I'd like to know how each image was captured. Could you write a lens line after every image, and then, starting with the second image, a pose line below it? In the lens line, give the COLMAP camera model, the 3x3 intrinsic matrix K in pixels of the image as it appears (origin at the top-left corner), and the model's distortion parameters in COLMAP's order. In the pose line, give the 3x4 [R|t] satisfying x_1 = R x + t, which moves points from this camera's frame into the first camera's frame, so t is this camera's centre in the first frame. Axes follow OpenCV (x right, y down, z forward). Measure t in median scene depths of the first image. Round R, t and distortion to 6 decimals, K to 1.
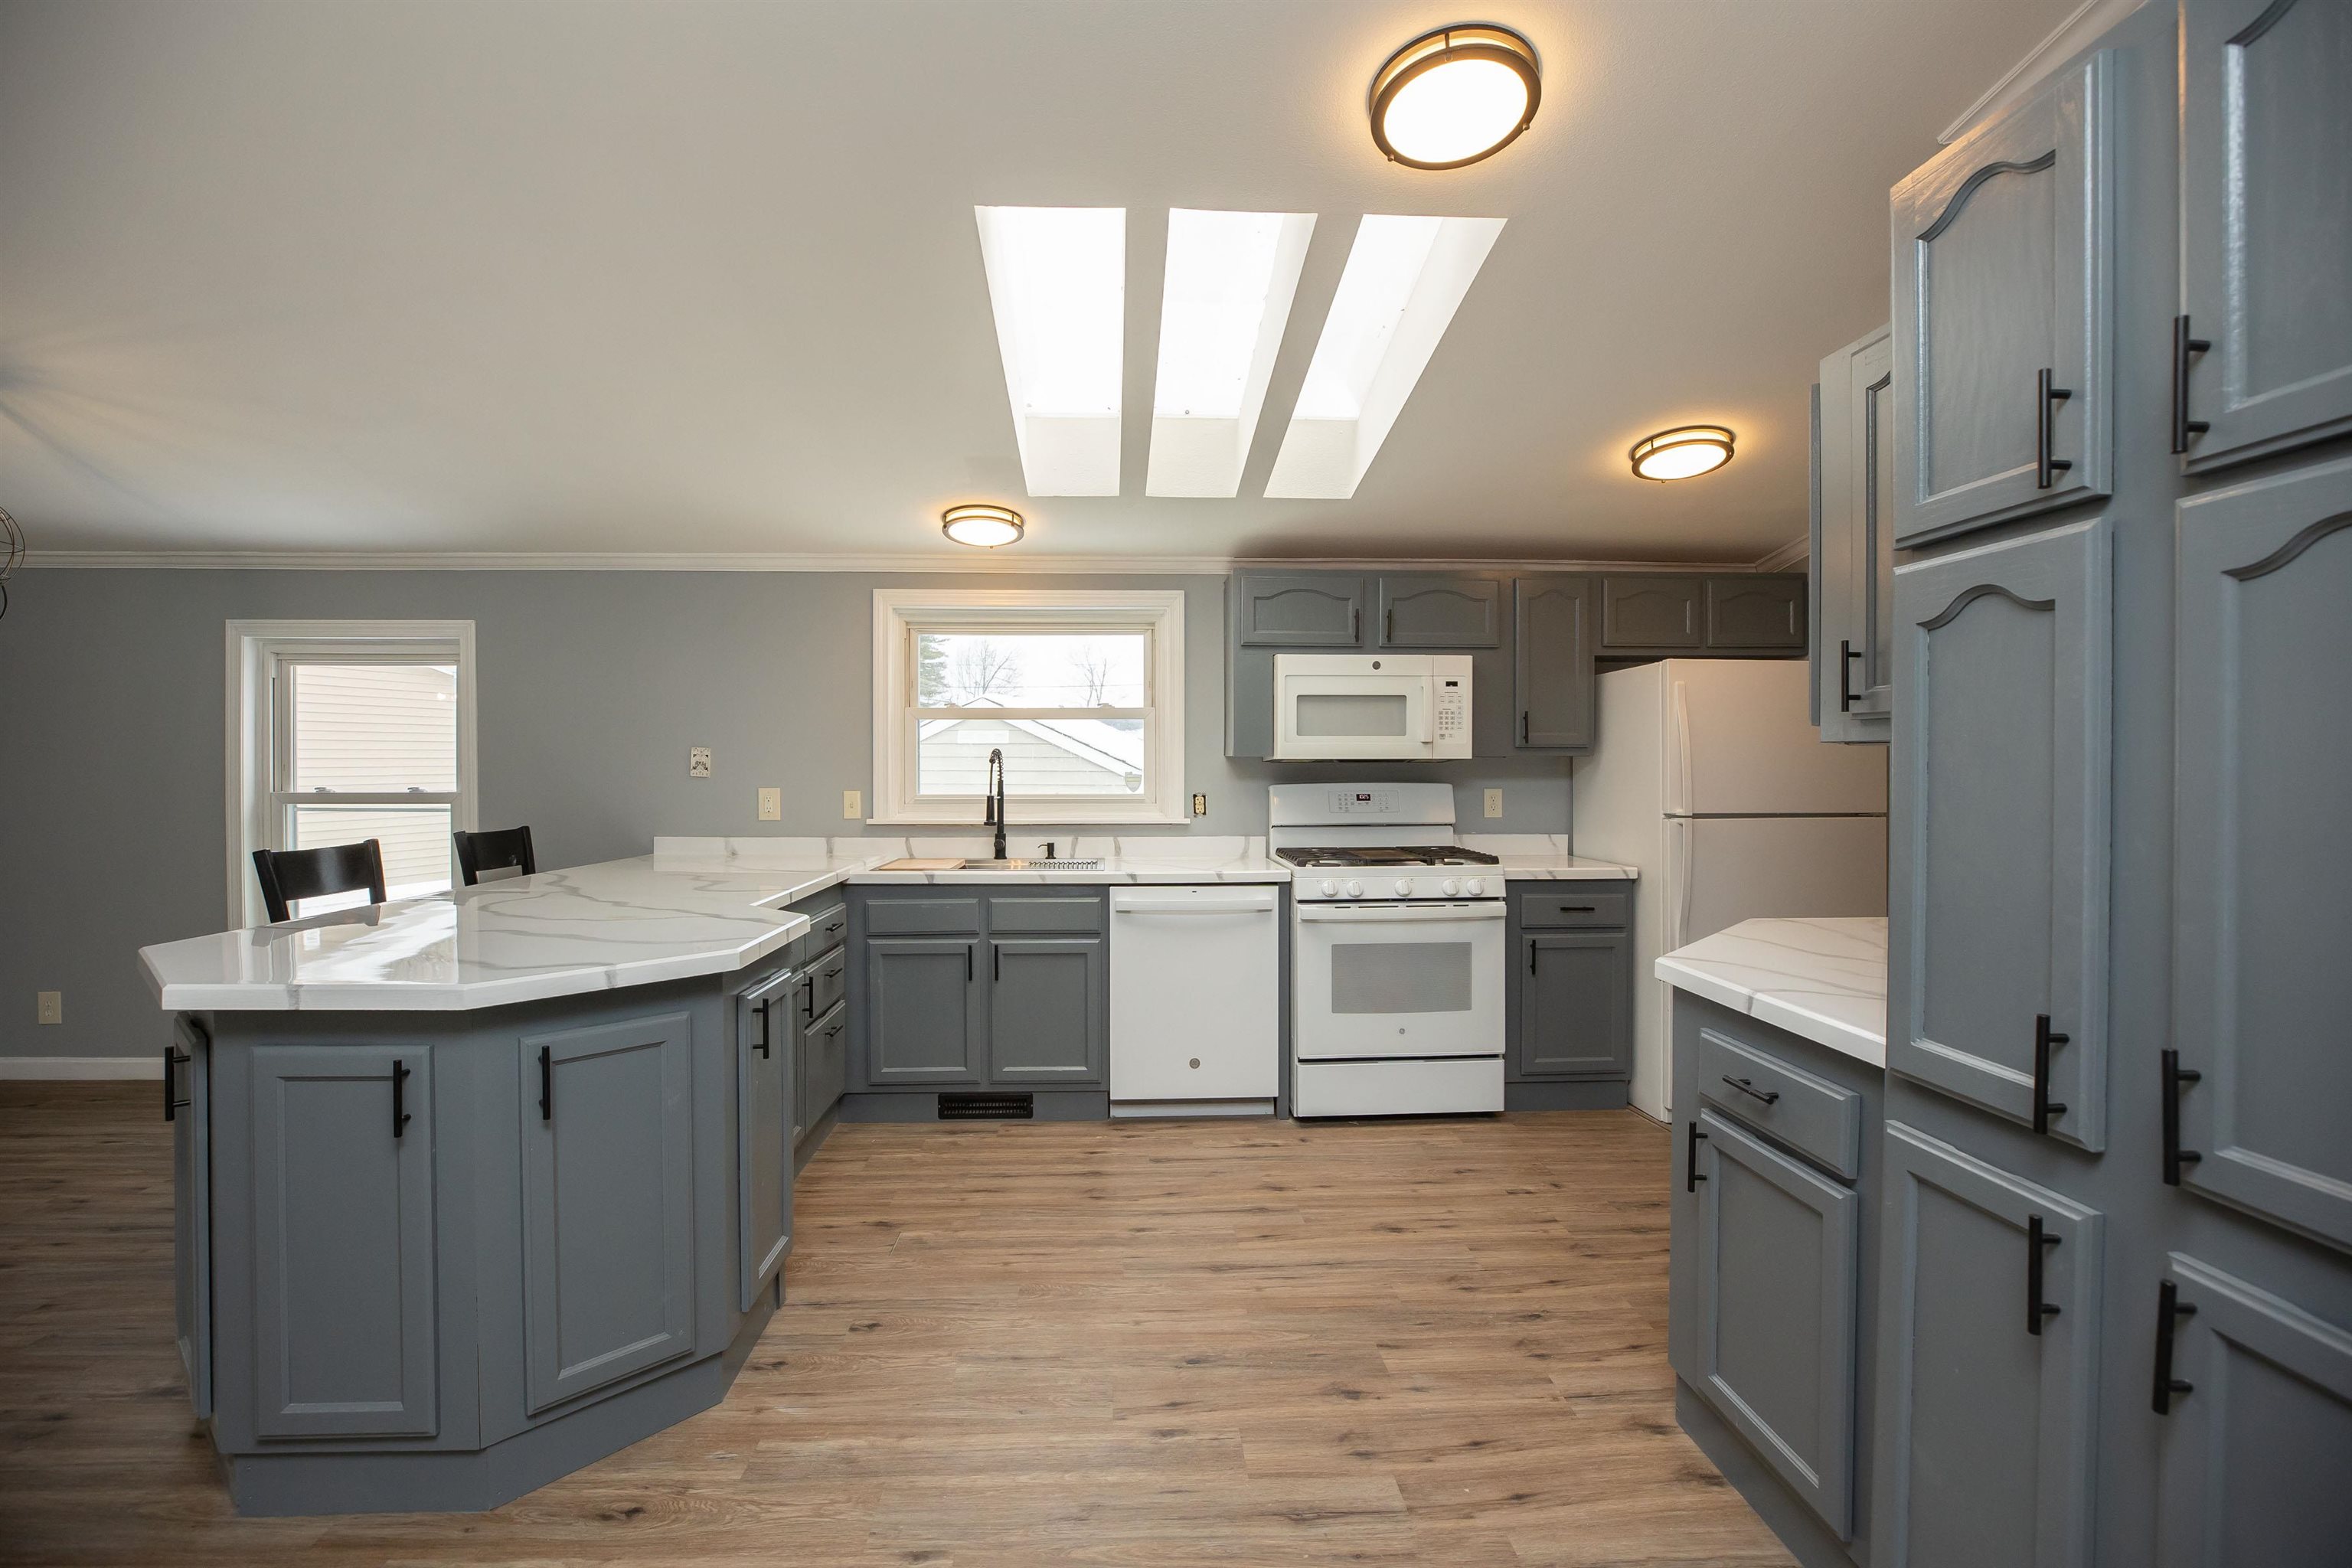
lens RADIAL K [[1072.9, 0, 1168.1], [0, 1072.9, 773.5], [0, 0, 1]] dist [-0.042598, 0.014855]
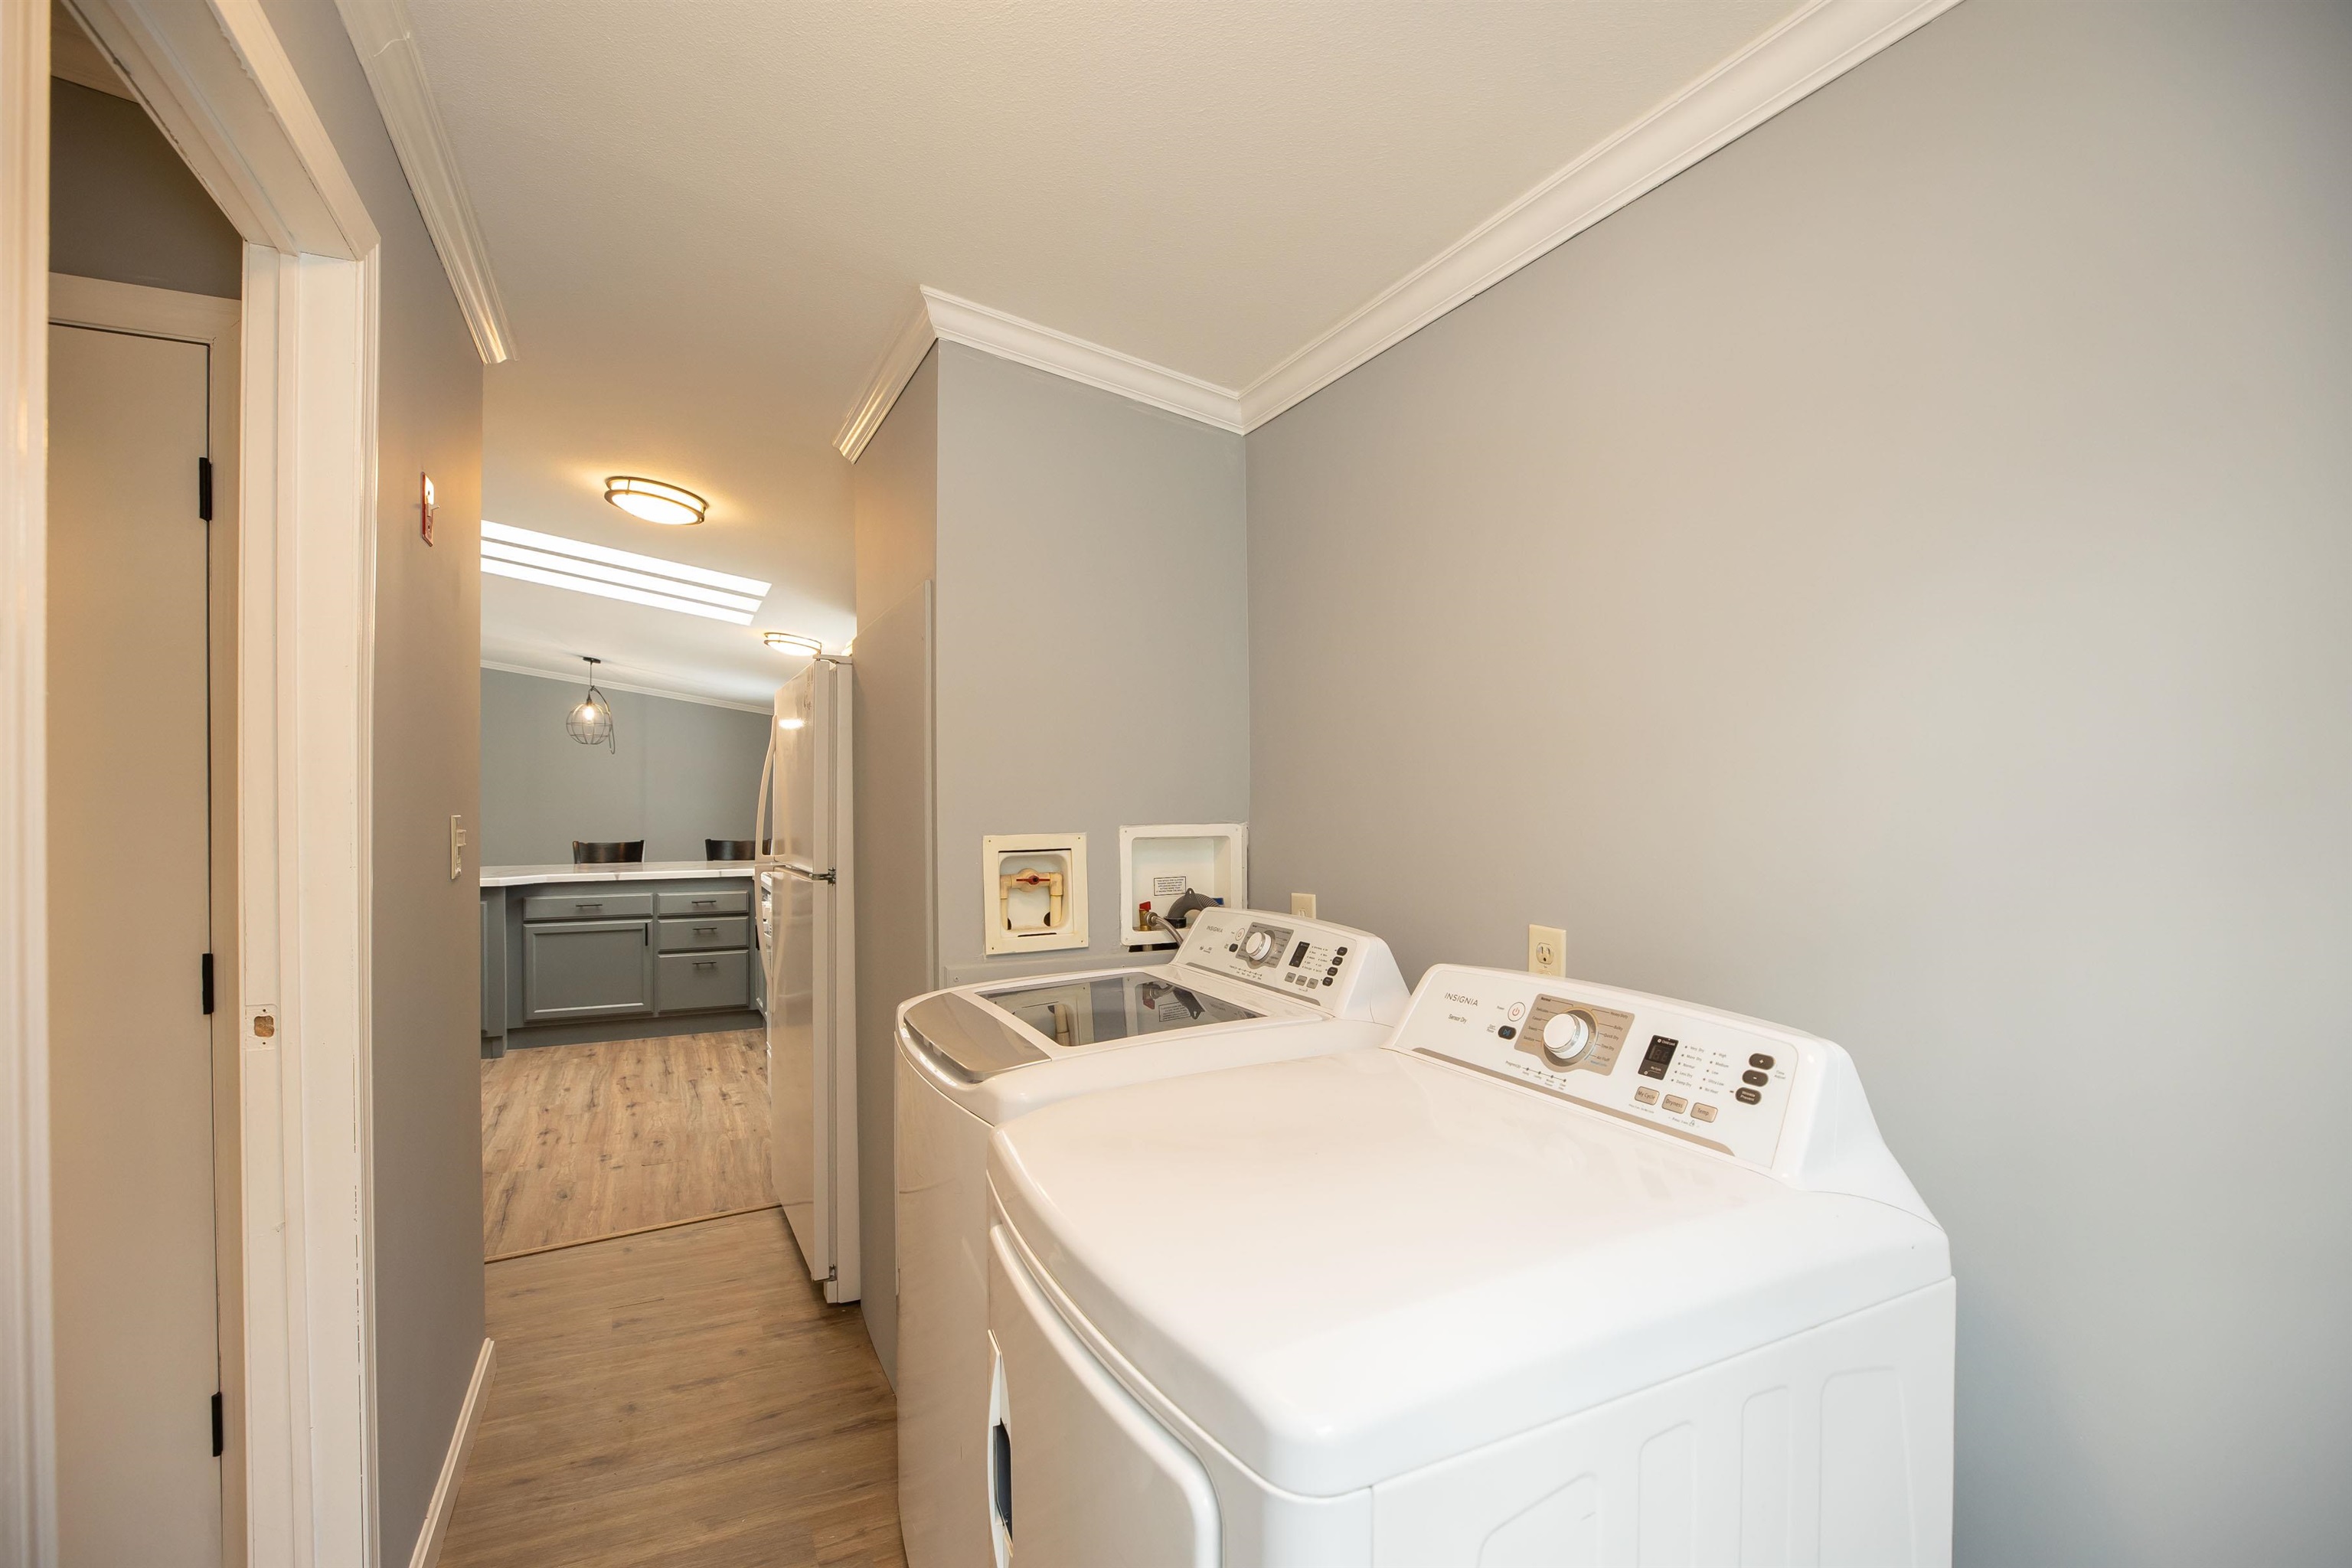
lens RADIAL K [[1073.3, 0, 1169.4], [0, 1073.3, 798.0], [0, 0, 1]] dist [-0.044404, 0.013927]
pose [[0.393753, -0.006677, -0.919192, 1.455067], [-0.000449, 0.999972, -0.007456, -0.008079], [0.919216, 0.003349, 0.393739, 0.954920]]
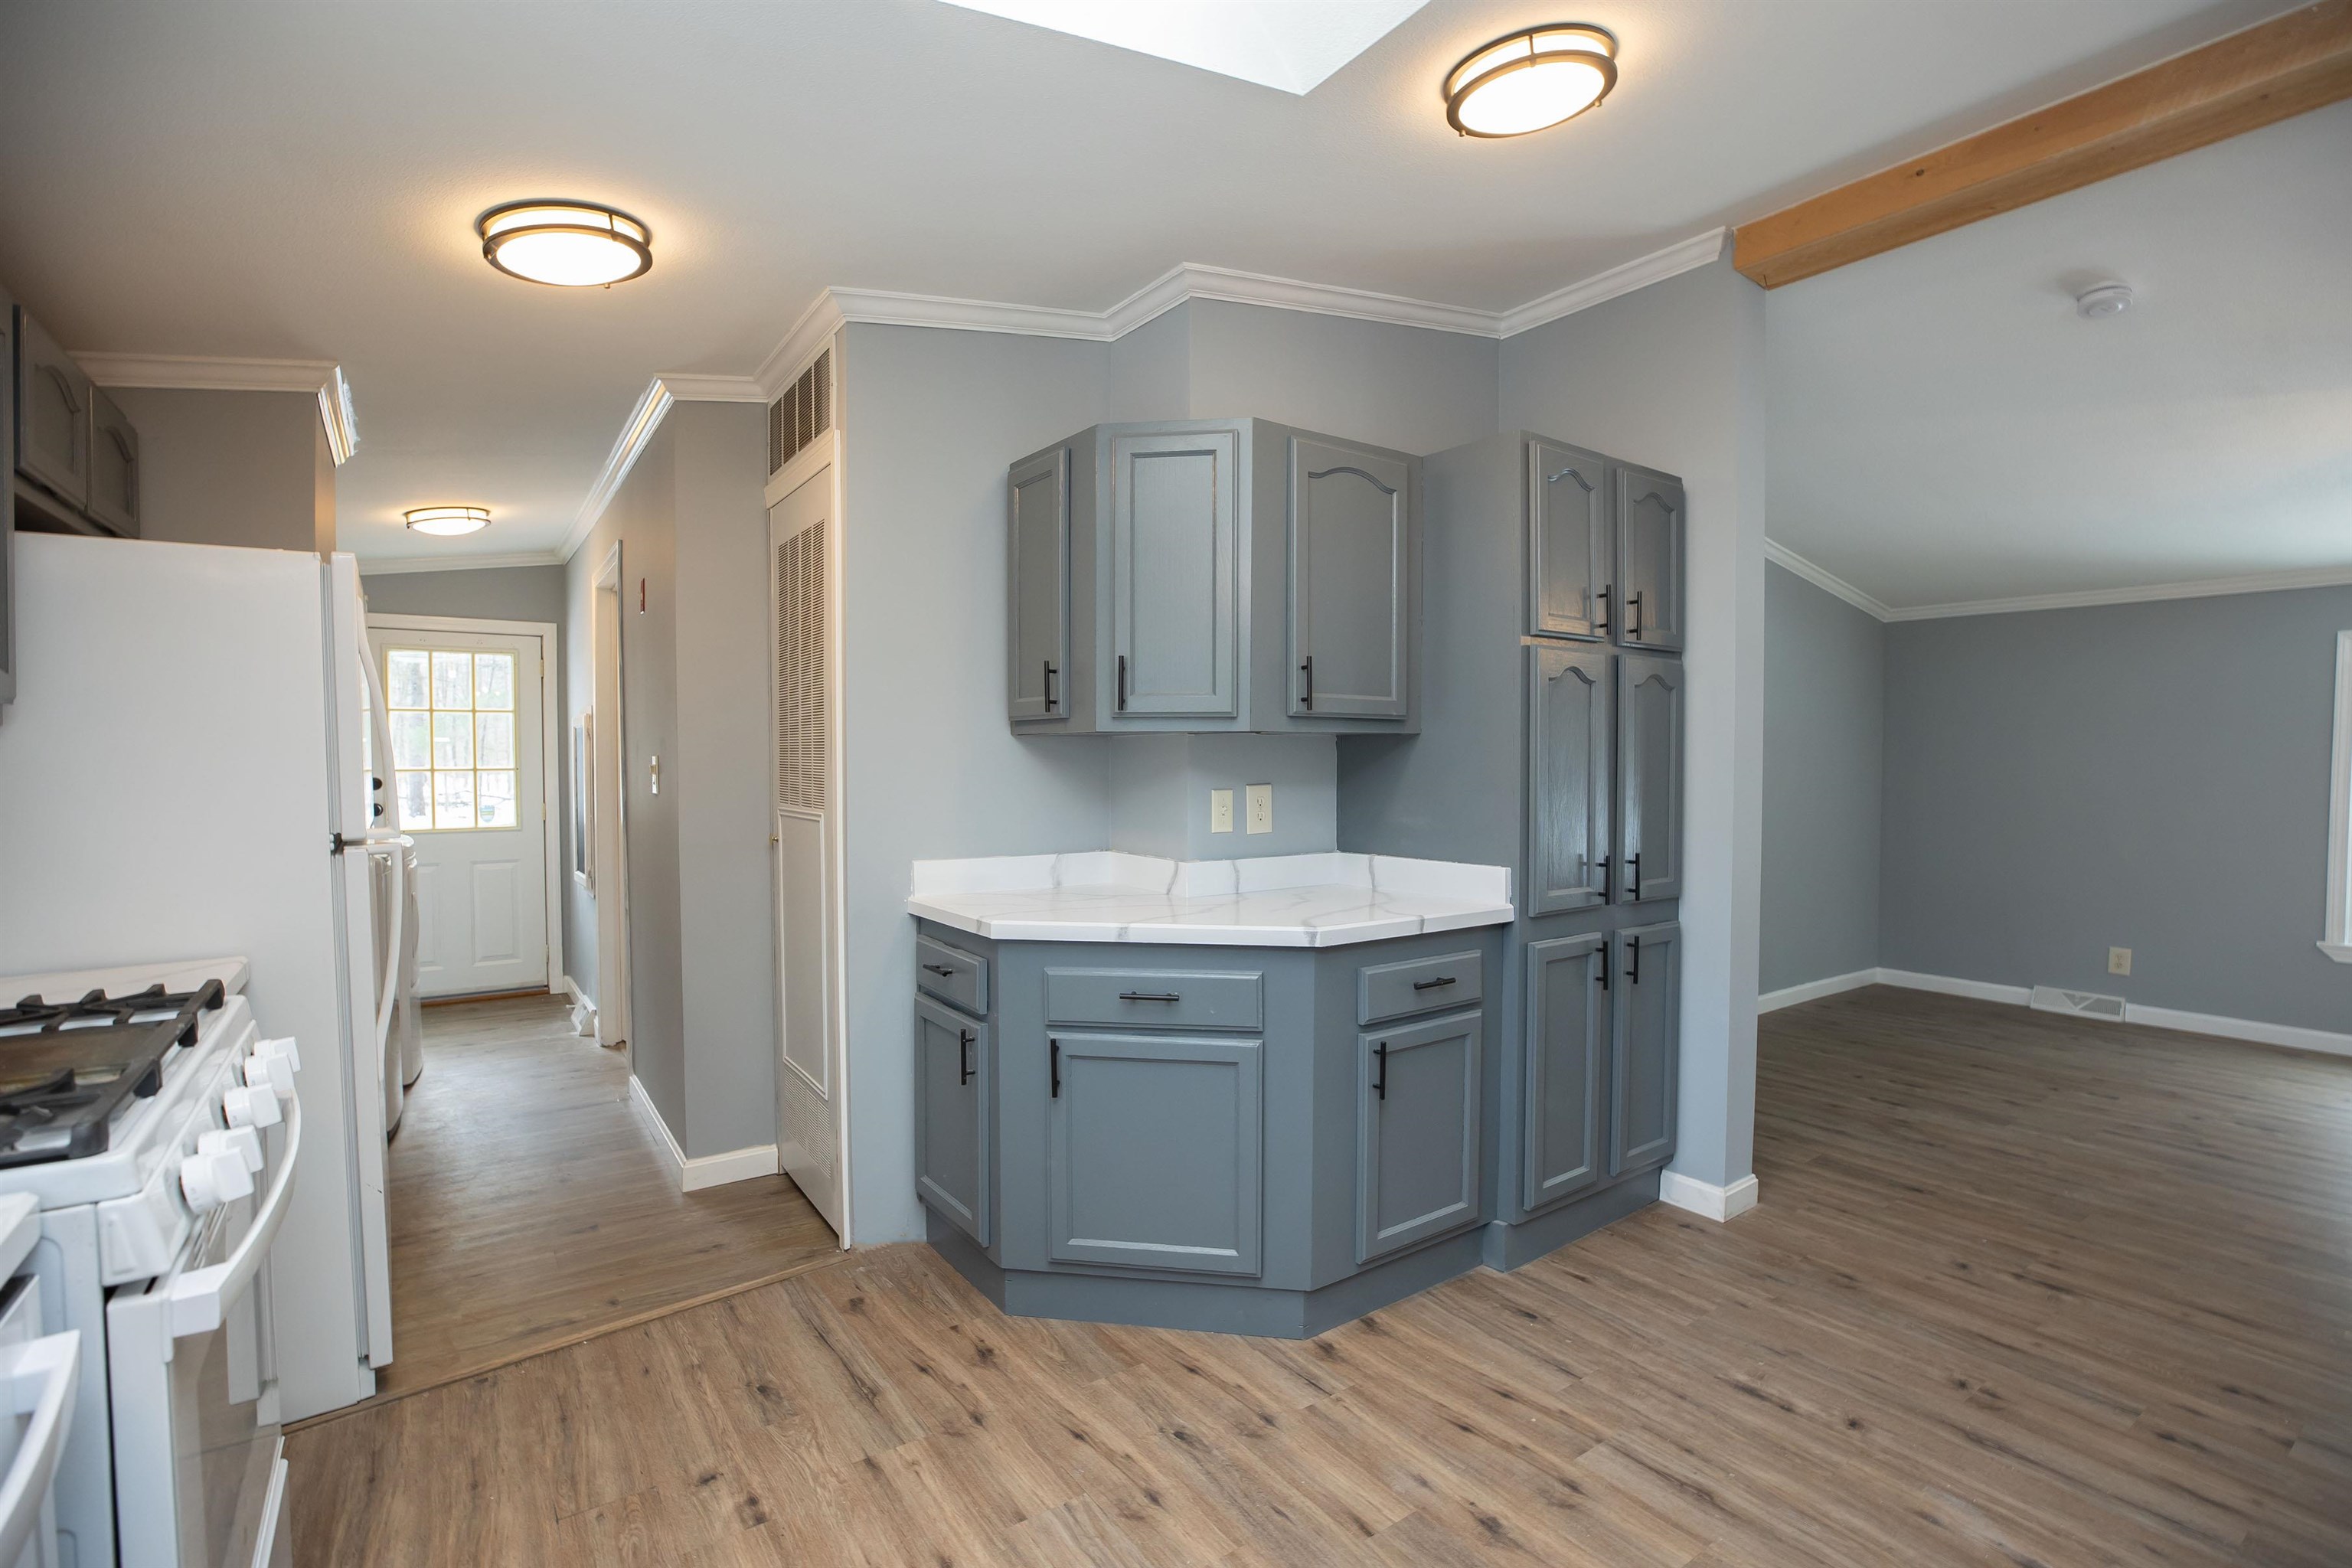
lens RADIAL K [[1087.9, 0, 1191.4], [0, 1087.9, 790.6], [0, 0, 1]] dist [-0.045613, 0.014205]
pose [[-0.539110, -0.027389, 0.841790, -0.217274], [0.004570, 0.999361, 0.035443, -0.002901], [-0.842223, 0.022955, -0.538640, 0.939243]]
